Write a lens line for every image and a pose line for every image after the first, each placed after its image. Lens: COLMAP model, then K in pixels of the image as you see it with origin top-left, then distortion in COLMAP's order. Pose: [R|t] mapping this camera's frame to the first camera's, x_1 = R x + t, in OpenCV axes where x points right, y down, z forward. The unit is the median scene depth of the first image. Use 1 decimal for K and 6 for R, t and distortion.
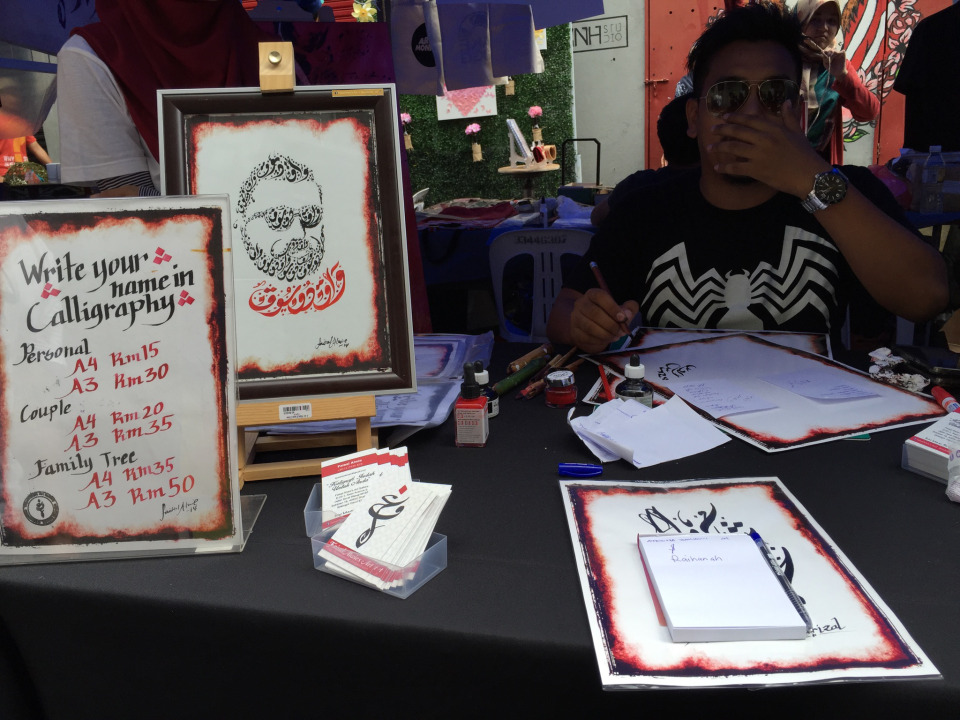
lens RADIAL K [[843.5, 0, 481.5], [0, 843.5, 351.7], [0, 0, 1]] dist [0.073632, -0.095211]
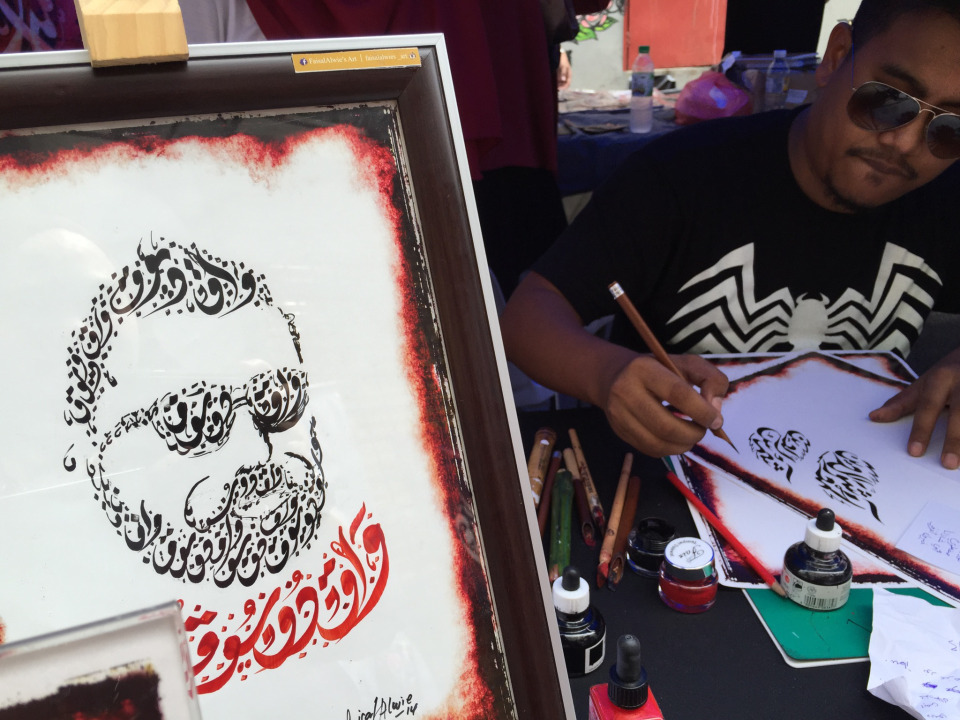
lens RADIAL K [[843.5, 0, 481.5], [0, 843.5, 351.7], [0, 0, 1]] dist [0.073632, -0.095211]
pose [[0.946665, -0.116939, 0.300252, -0.227829], [0.077021, 0.986932, 0.141540, -0.228895], [-0.312880, -0.110865, 0.943300, 0.615644]]
